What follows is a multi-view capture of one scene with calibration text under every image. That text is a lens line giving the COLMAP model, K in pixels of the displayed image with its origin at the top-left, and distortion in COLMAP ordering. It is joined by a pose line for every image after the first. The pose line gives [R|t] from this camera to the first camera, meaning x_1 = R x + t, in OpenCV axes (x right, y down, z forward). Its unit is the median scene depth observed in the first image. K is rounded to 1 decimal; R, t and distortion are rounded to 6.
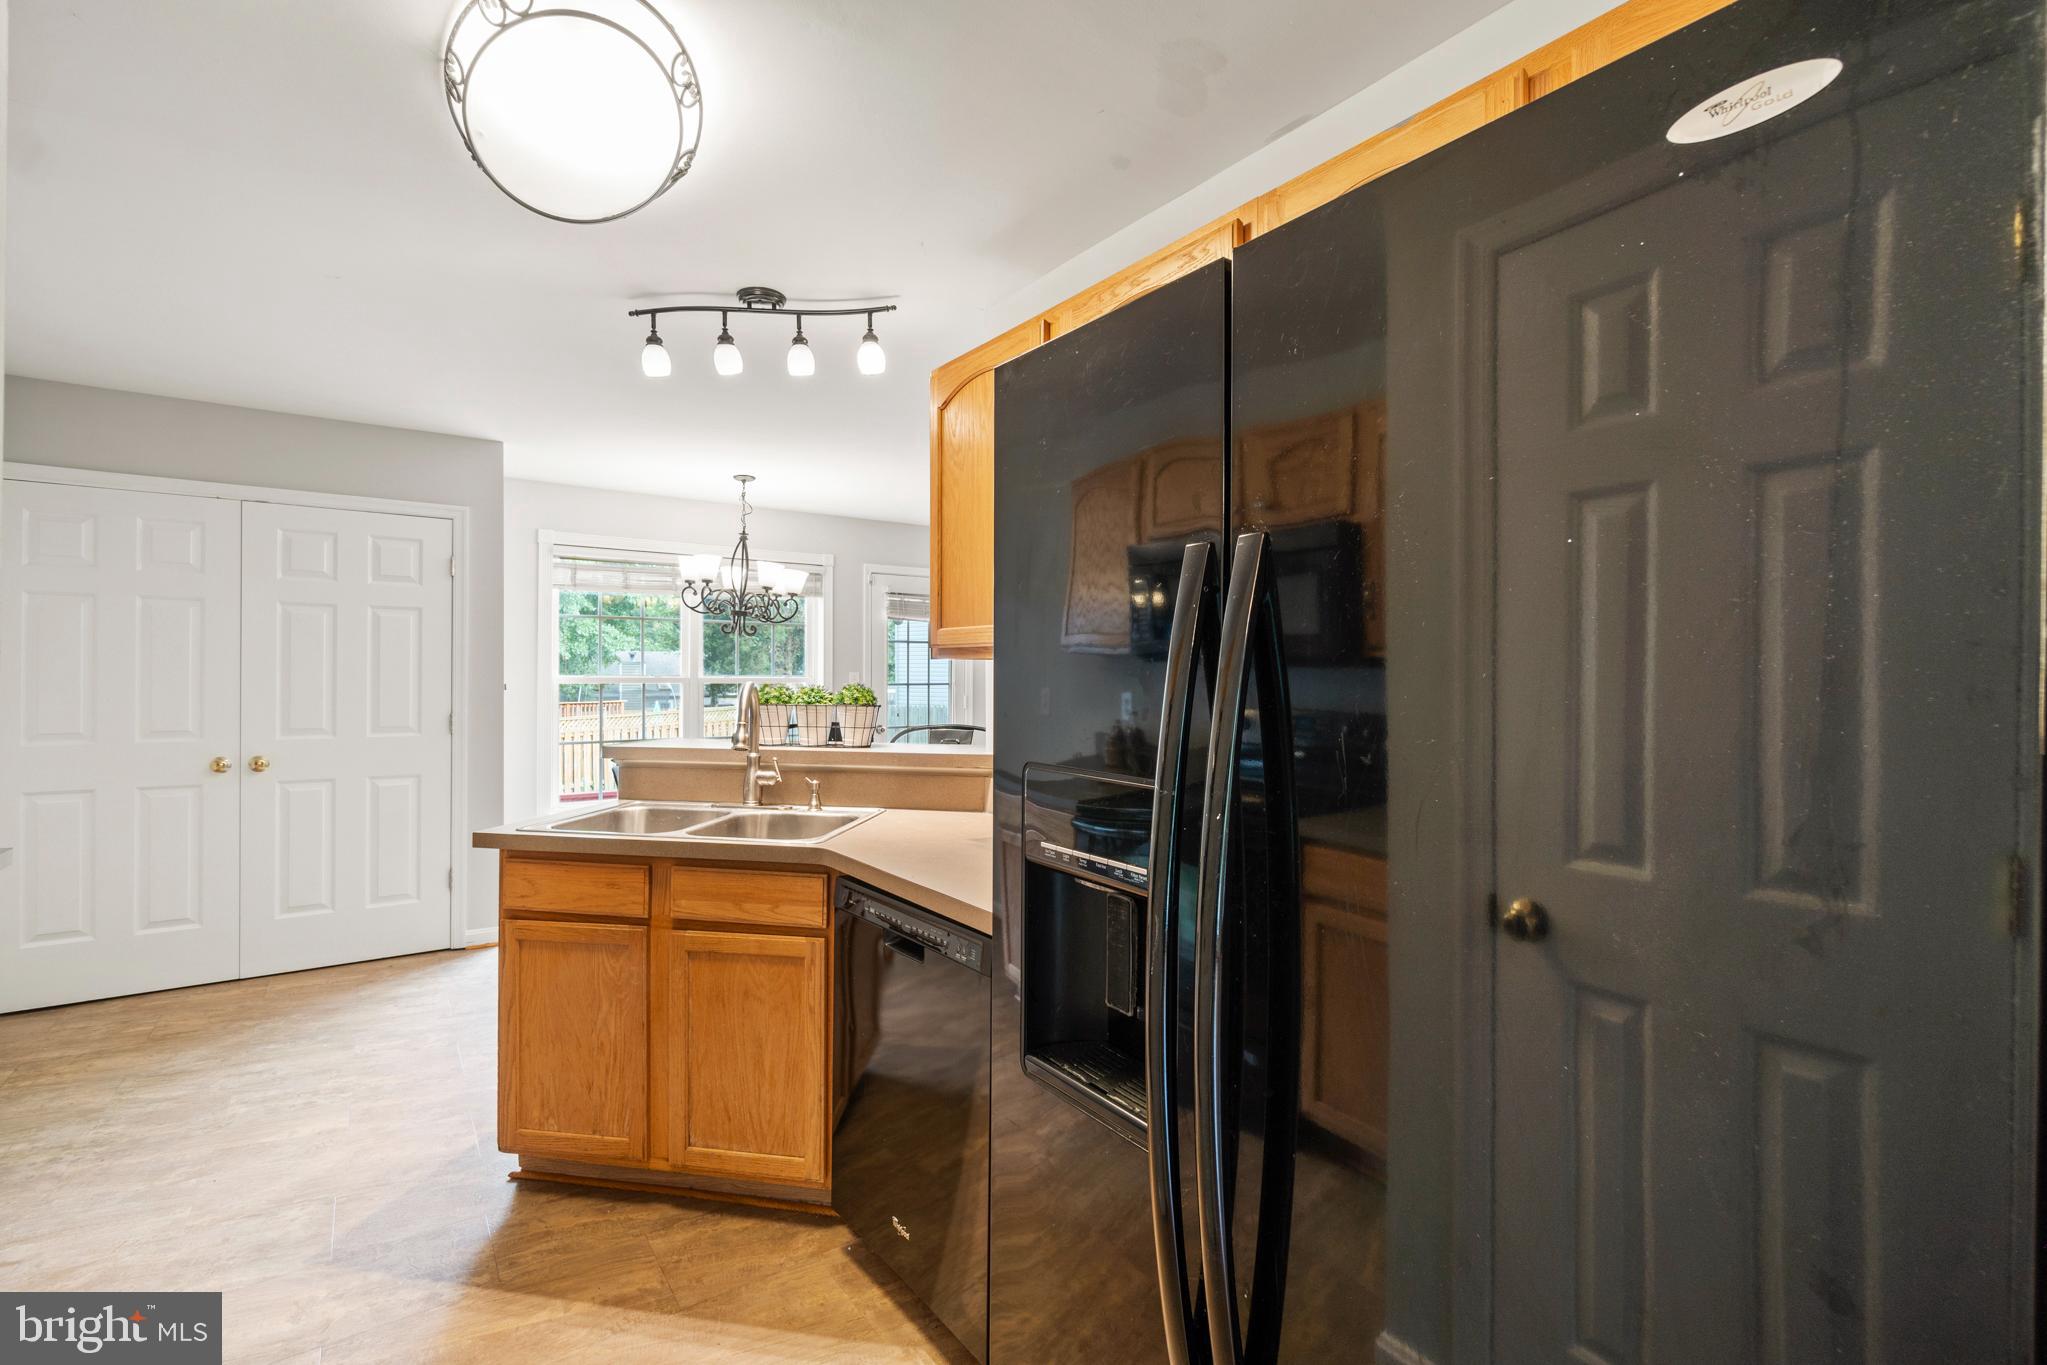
lens RADIAL K [[882.2, 0, 1017.4], [0, 882.2, 673.7], [0, 0, 1]] dist [-0.005500, 0.000483]
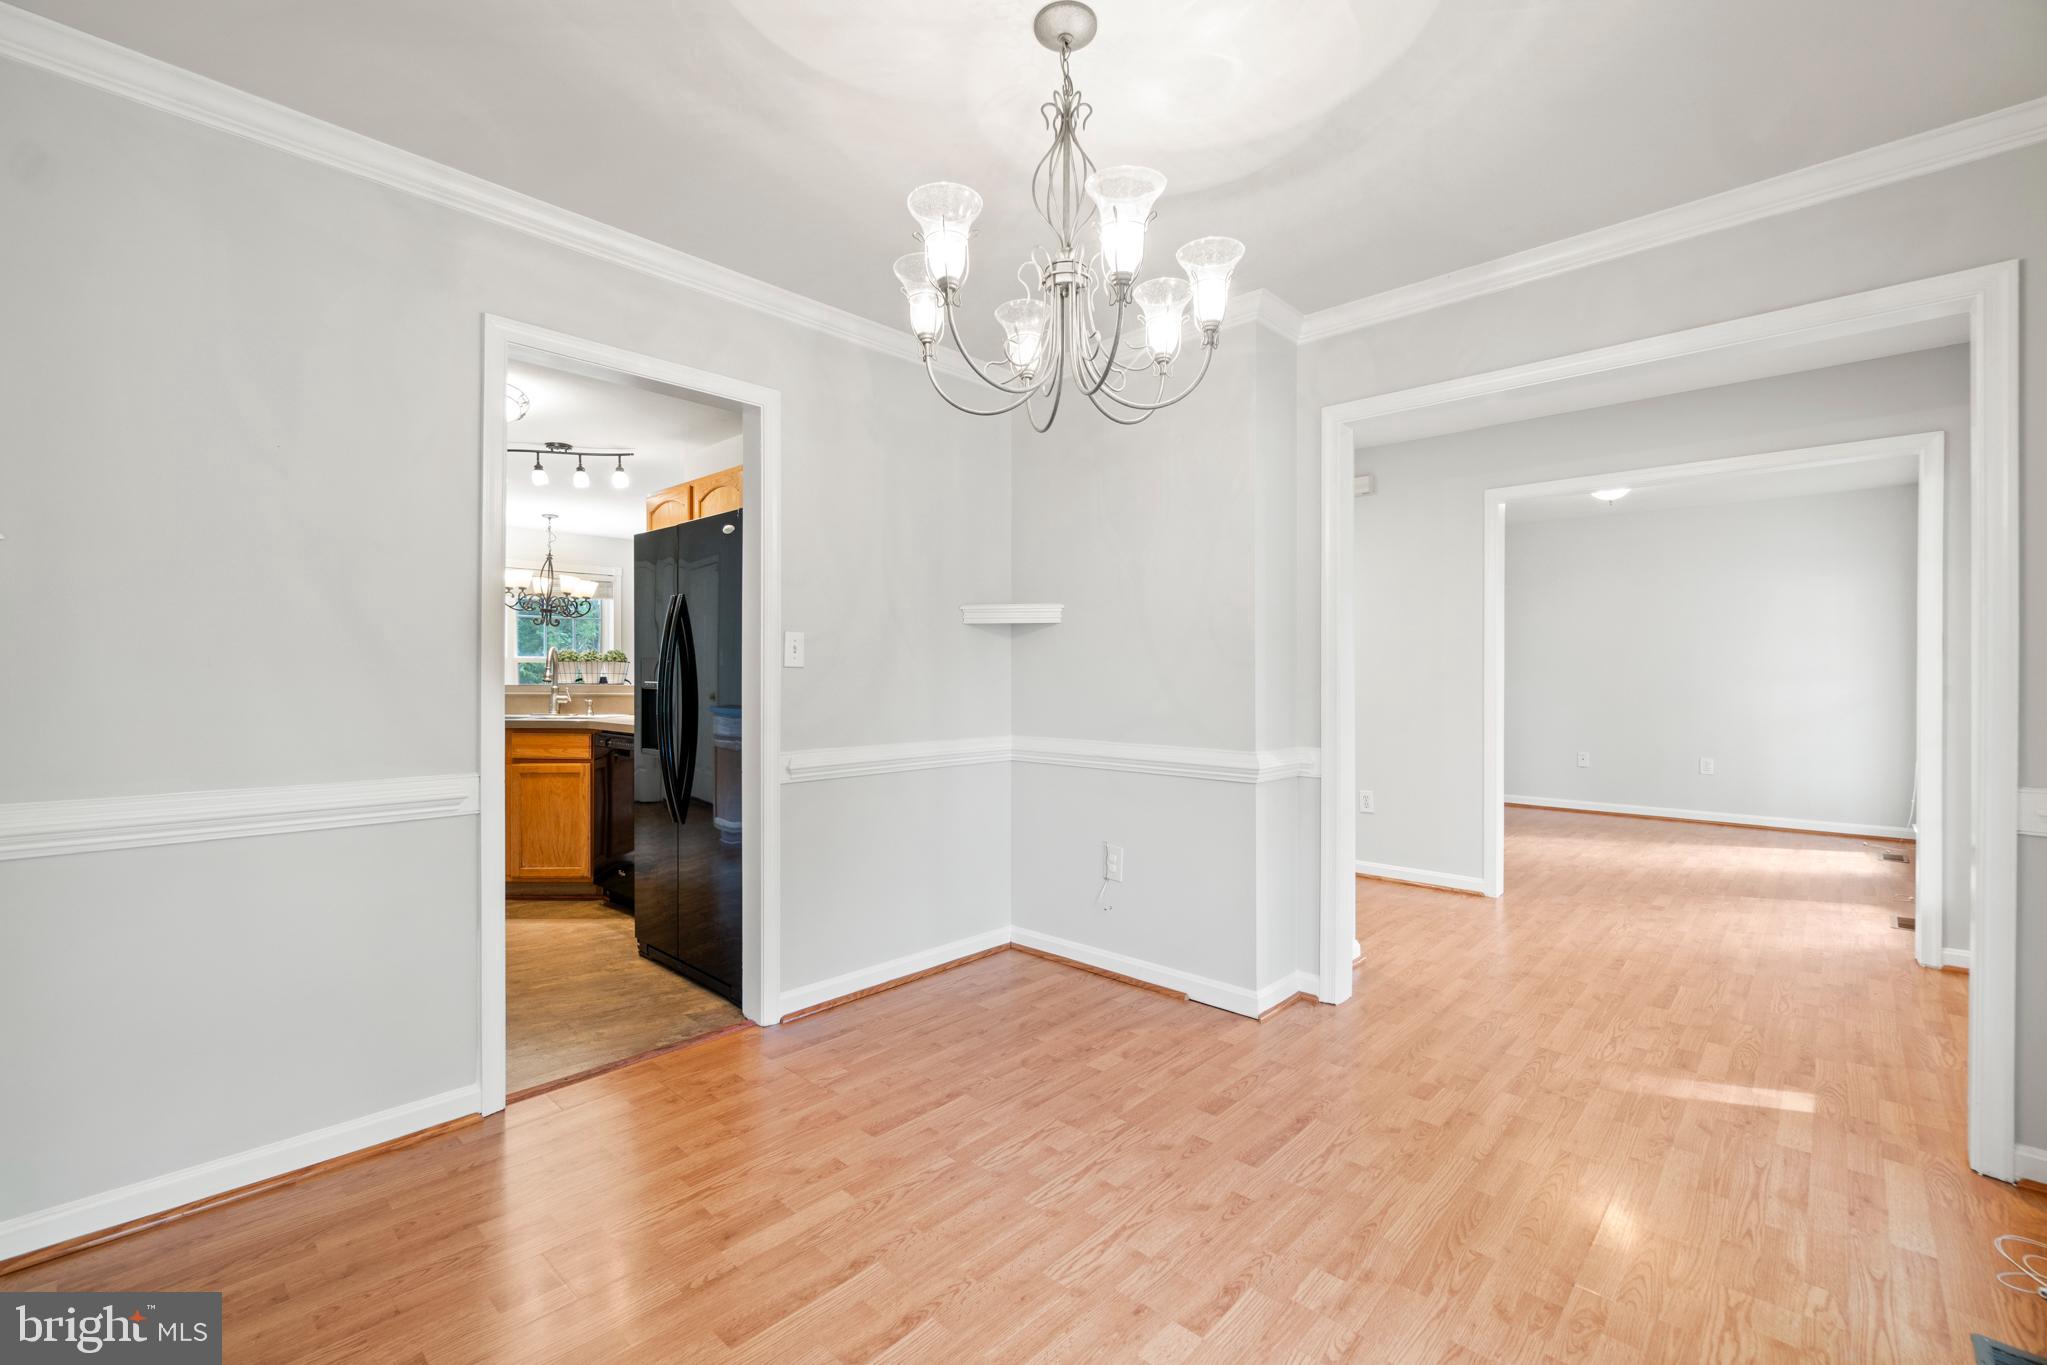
lens RADIAL K [[882.2, 0, 1014.0], [0, 882.2, 678.0], [0, 0, 1]] dist [-0.005500, 0.000483]
pose [[0.983341, -0.001625, 0.181764, 0.316610], [0.000726, 0.999987, 0.005009, 0.063784], [-0.181770, -0.004793, 0.983329, -1.009316]]
